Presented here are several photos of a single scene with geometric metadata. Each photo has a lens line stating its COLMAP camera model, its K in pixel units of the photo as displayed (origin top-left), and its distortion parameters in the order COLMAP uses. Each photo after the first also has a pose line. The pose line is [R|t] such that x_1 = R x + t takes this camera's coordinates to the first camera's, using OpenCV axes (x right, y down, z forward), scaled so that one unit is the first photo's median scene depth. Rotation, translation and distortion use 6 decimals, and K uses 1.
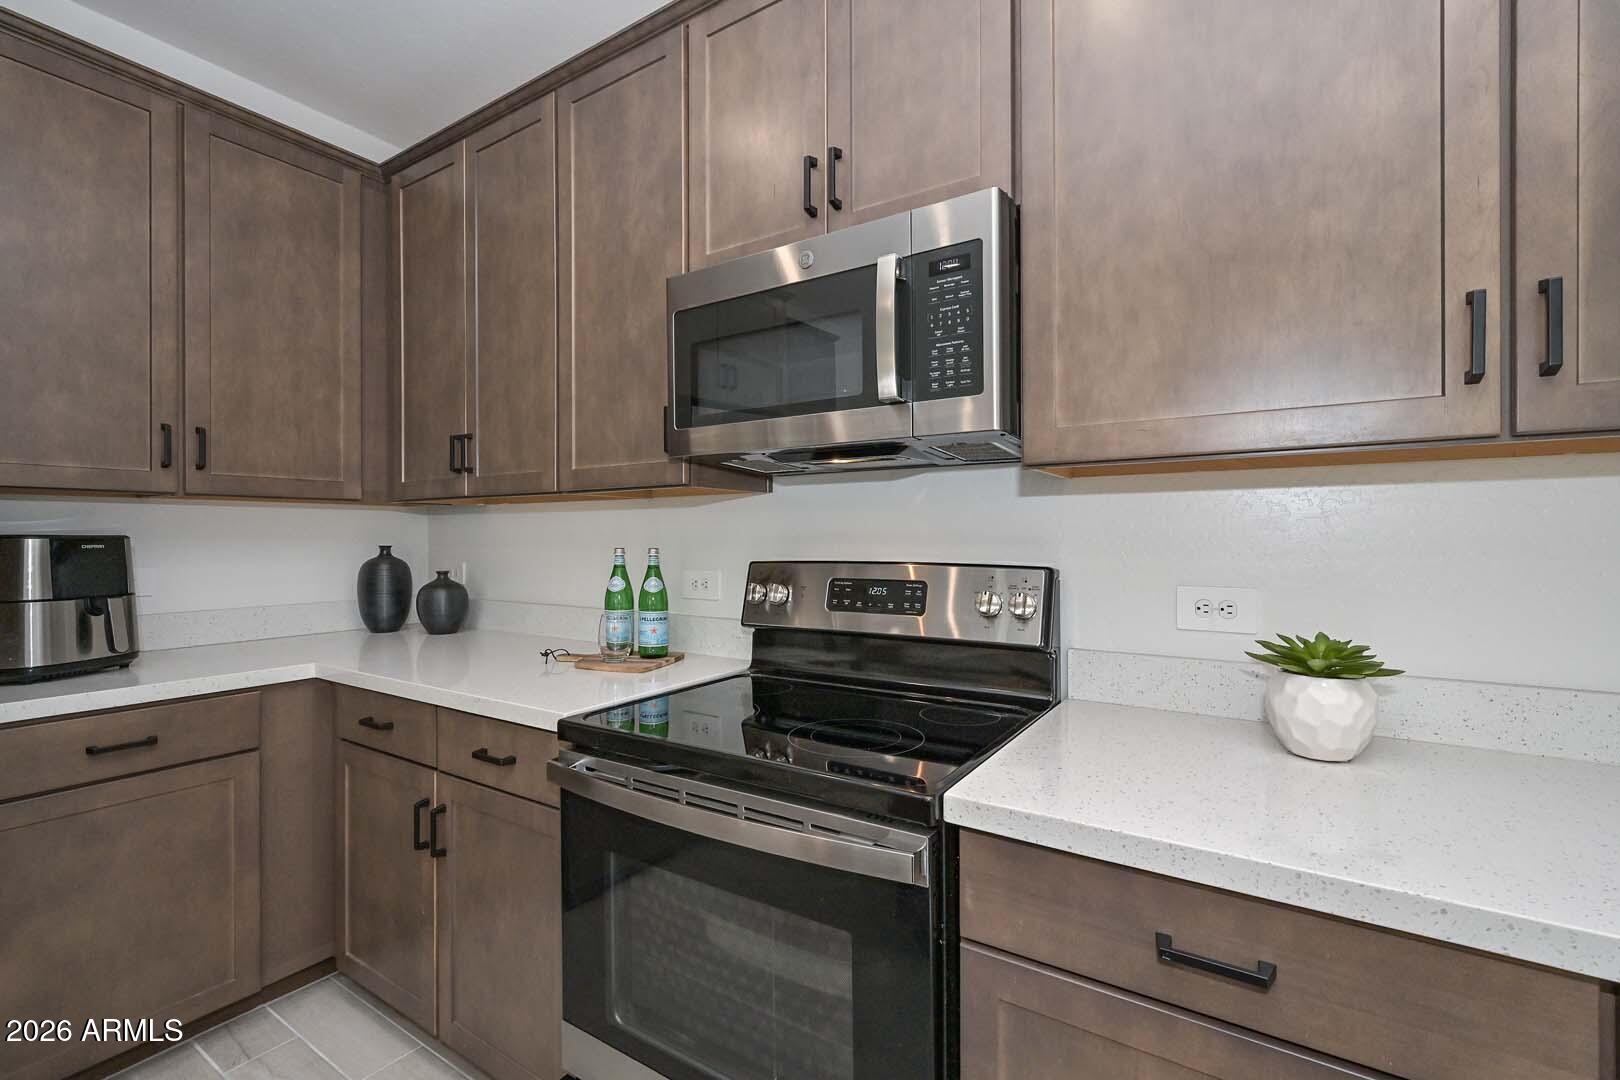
lens RADIAL K [[717.8, 0, 810.0], [0, 717.8, 540.0], [0, 0, 1]] dist [0.000949, -0.000183]
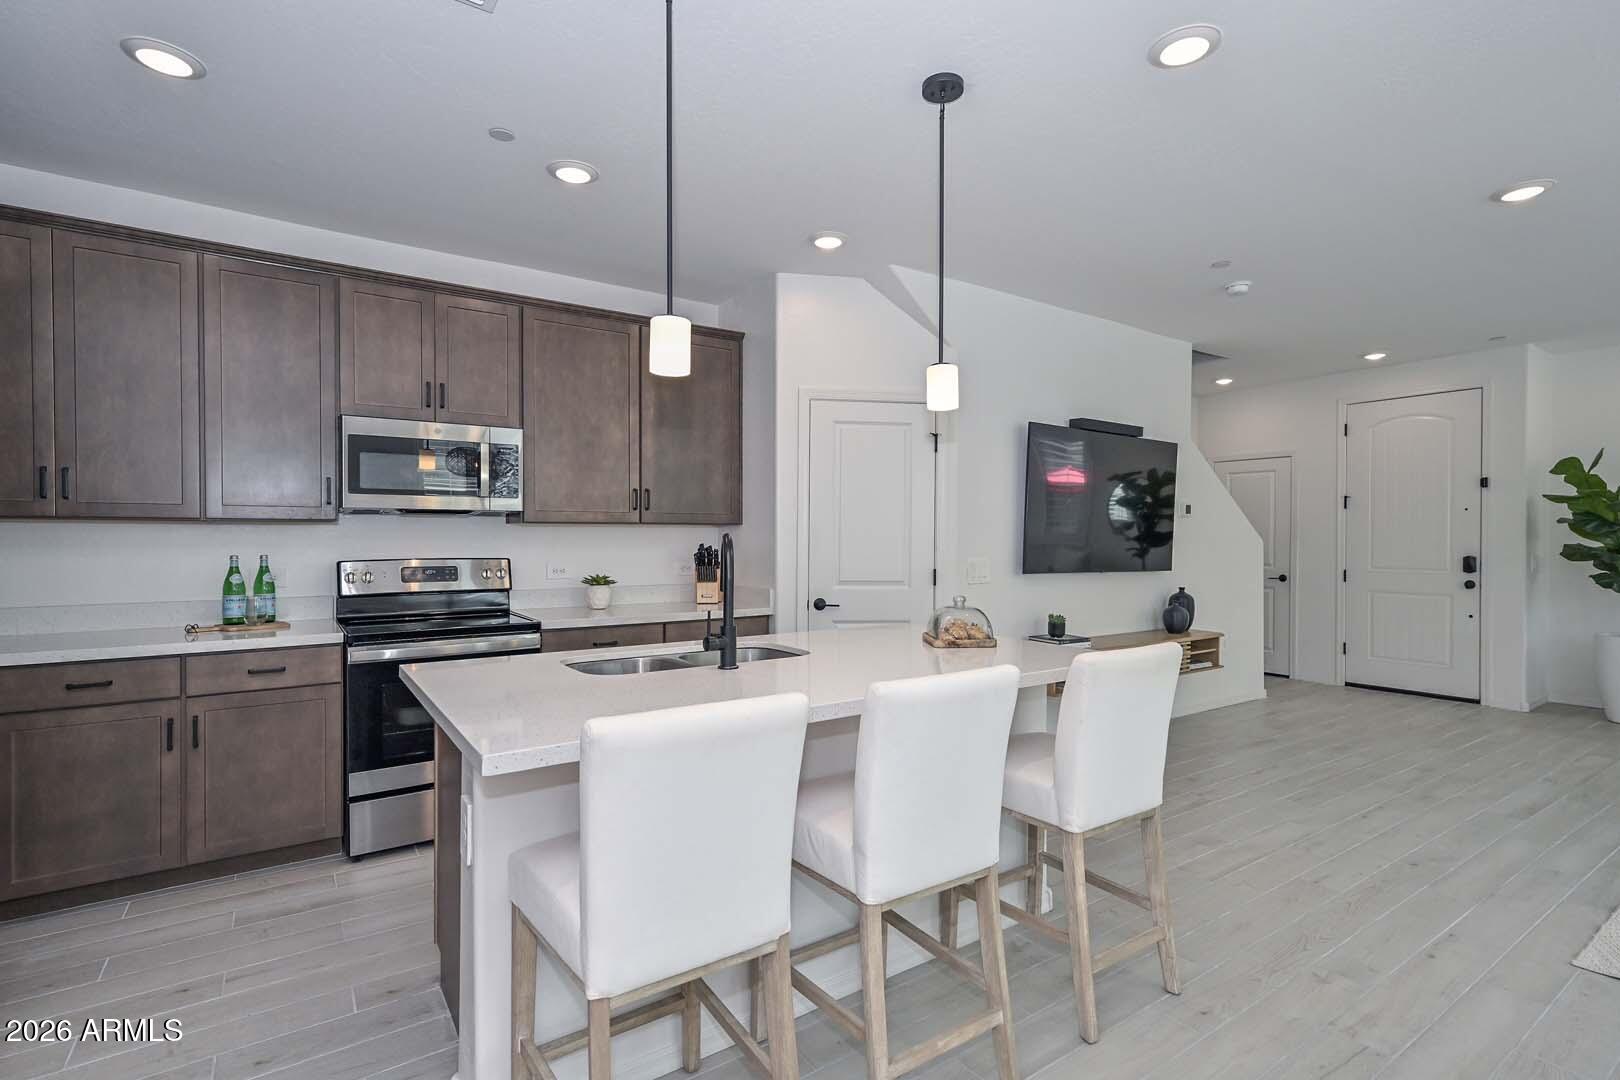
lens RADIAL K [[764.1, 0, 808.8], [0, 764.1, 546.0], [0, 0, 1]] dist [0.003108, 0.001057]
pose [[0.383502, -0.006650, 0.923516, -2.127024], [0.006053, 0.999971, 0.004687, -0.015094], [-0.923520, 0.003792, 0.383531, -1.254978]]
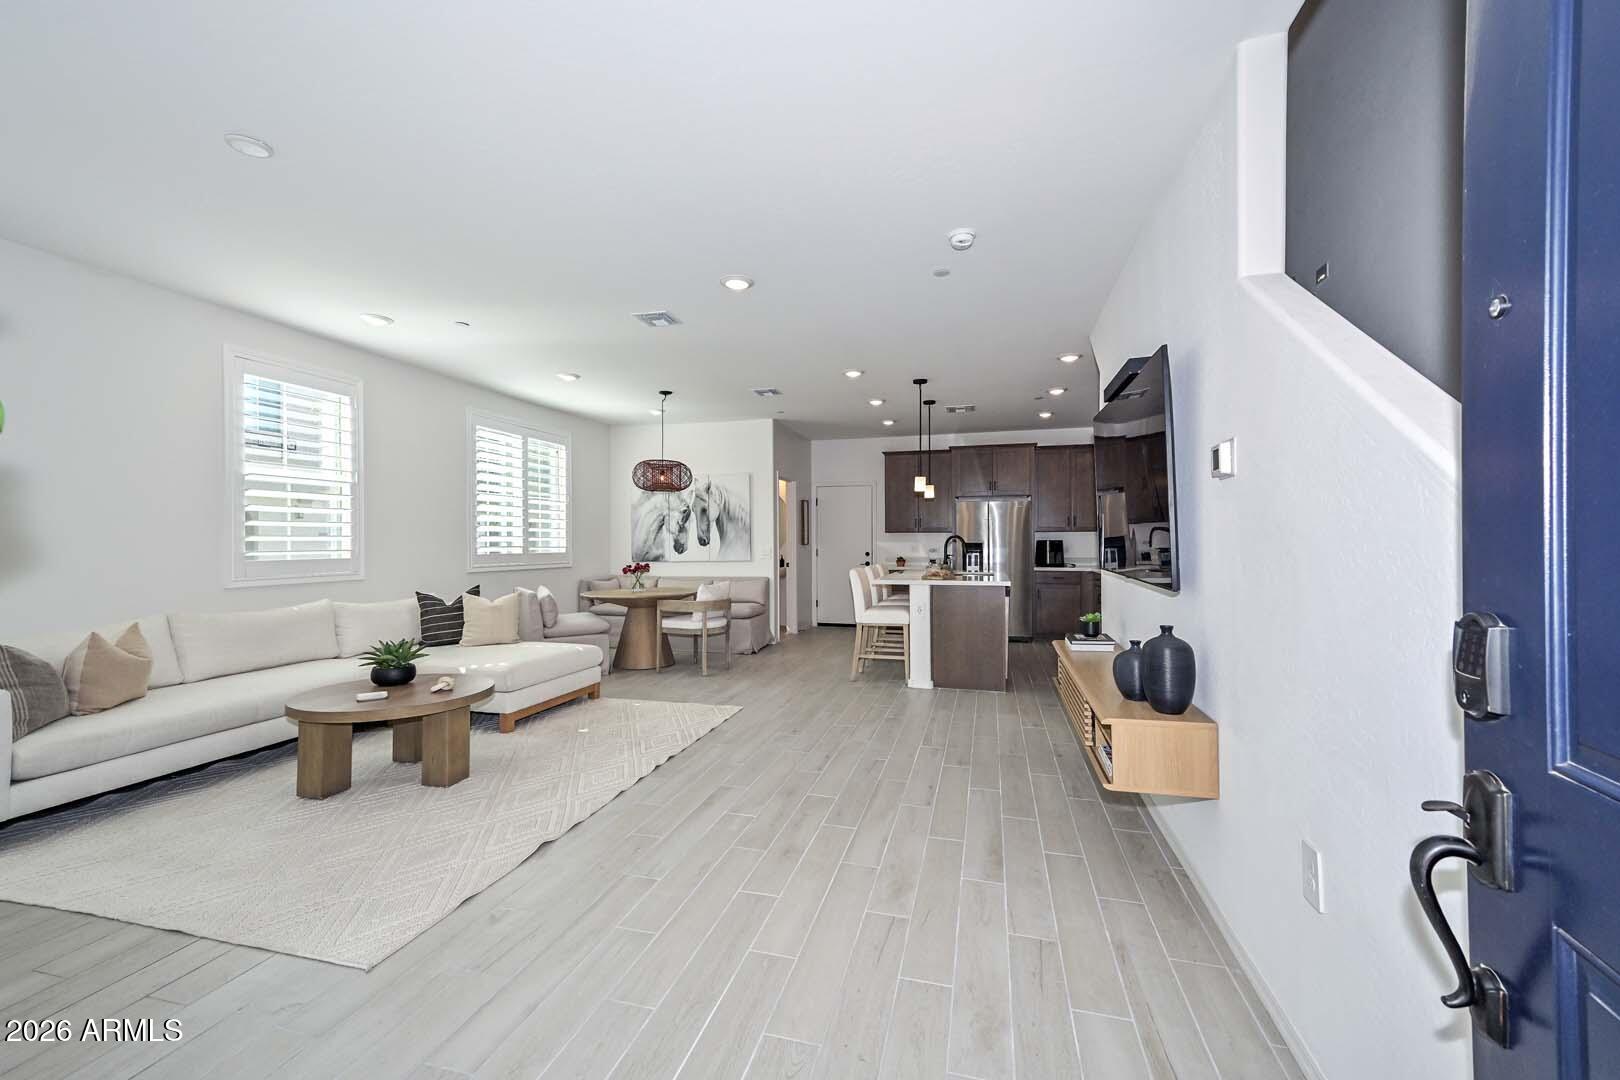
lens RADIAL K [[663.2, 0, 810.0], [0, 663.2, 540.0], [0, 0, 1]] dist [0.000637, 0.000026]
pose [[0.312652, -0.000050, -0.949868, 4.300130], [-0.003935, 0.999991, -0.001347, 0.015285], [0.949859, 0.004159, 0.312649, -3.143045]]
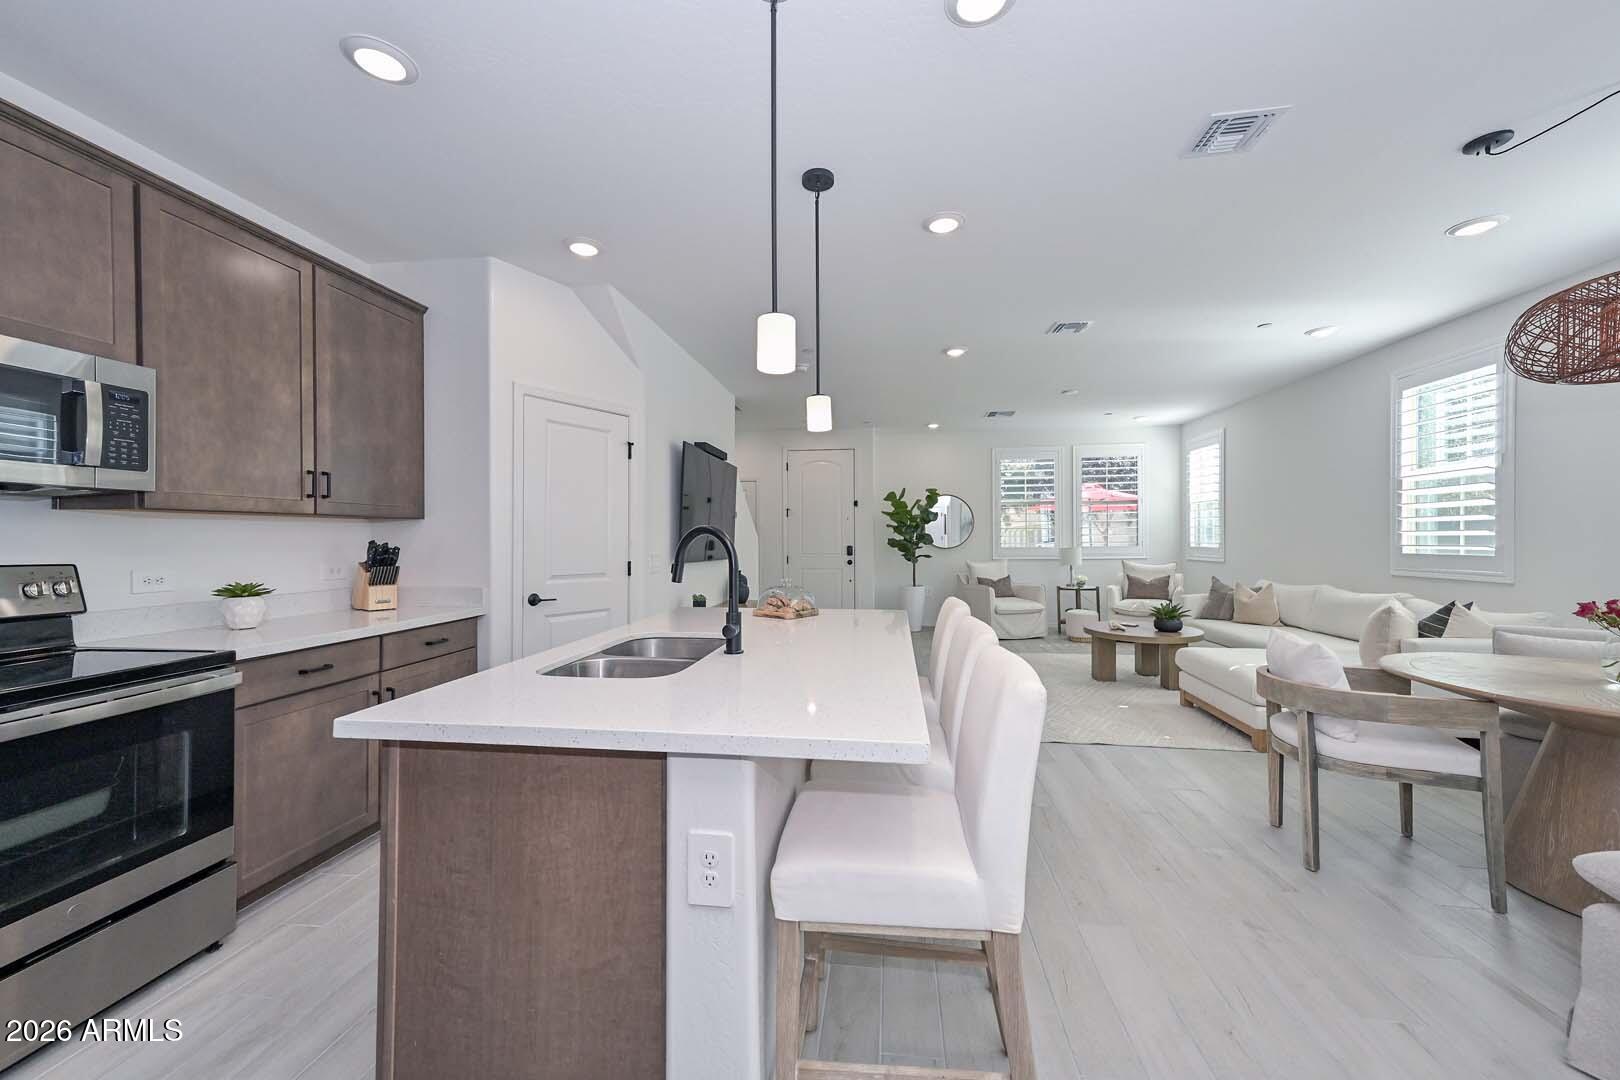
lens RADIAL K [[623.0, 0, 803.8], [0, 623.0, 534.8], [0, 0, 1]] dist [0.012978, 0.000122]
pose [[-0.424203, 0.007014, 0.905540, -2.004244], [0.011011, 0.999936, -0.002587, -0.008985], [-0.905500, 0.008873, -0.424253, 0.115203]]
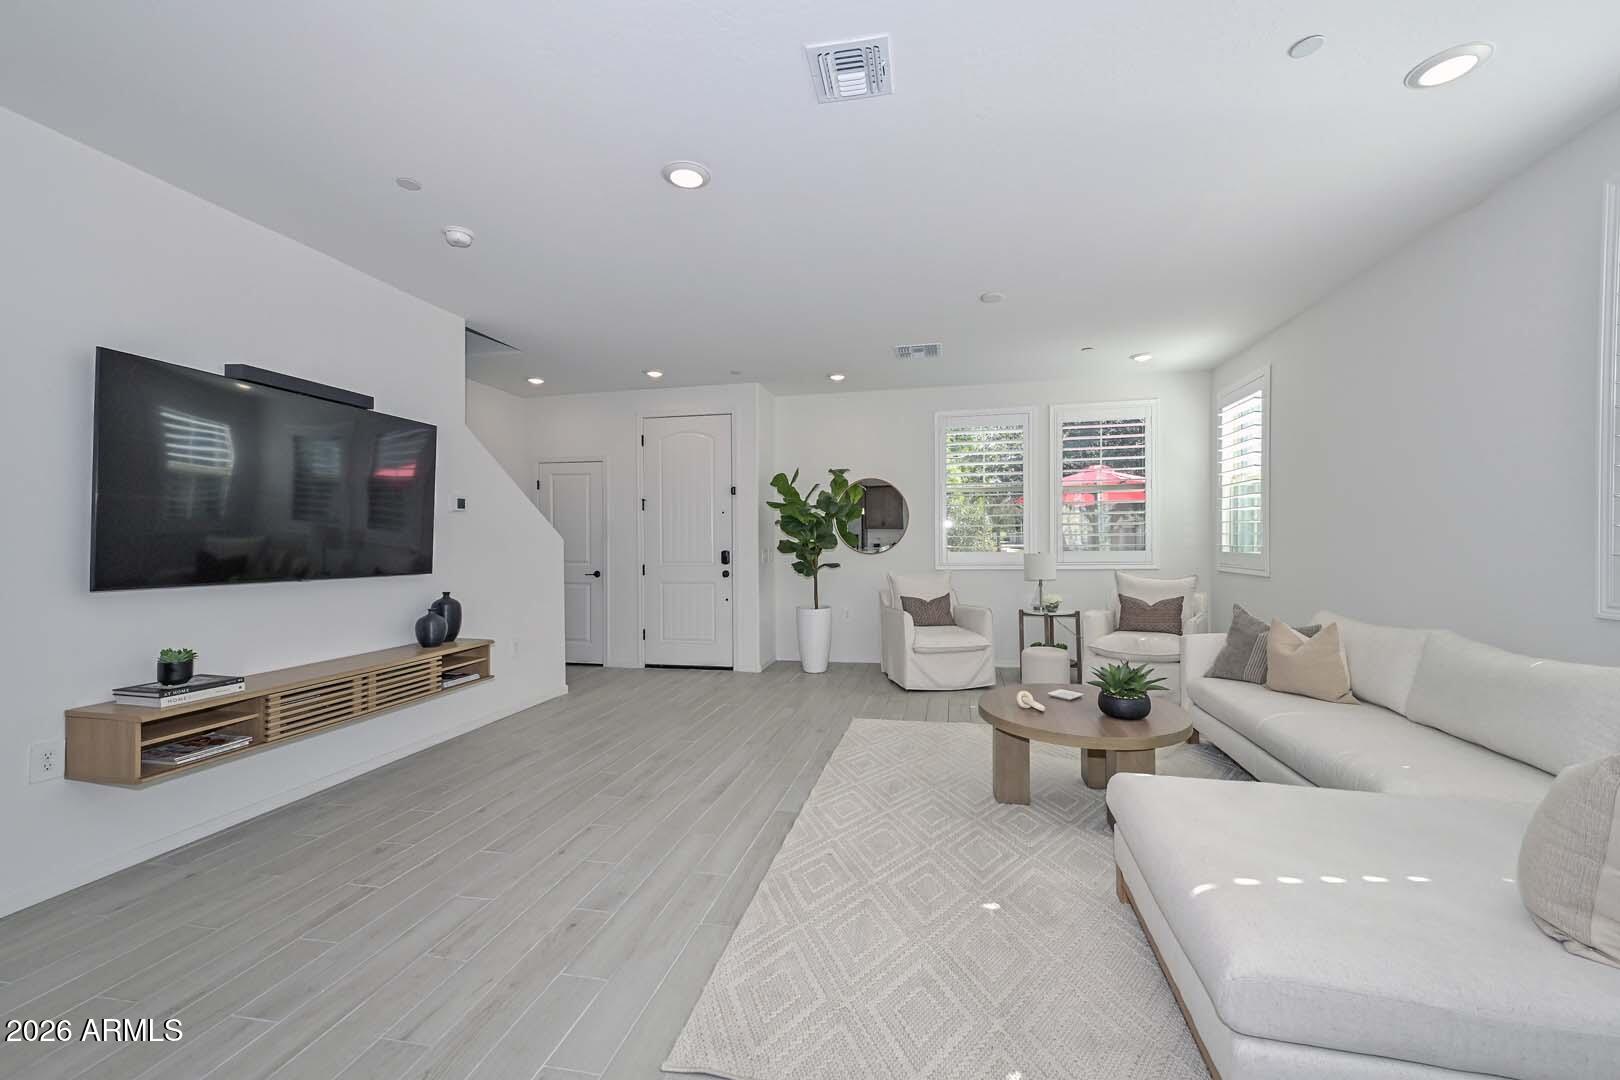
lens RADIAL K [[645.1, 0, 812.9], [0, 645.1, 546.7], [0, 0, 1]] dist [0.016605, 0.000021]
pose [[-0.361677, -0.006596, 0.932280, -0.936508], [0.013387, 0.999835, 0.012268, 0.014768], [-0.932207, 0.016918, -0.361529, -2.097148]]
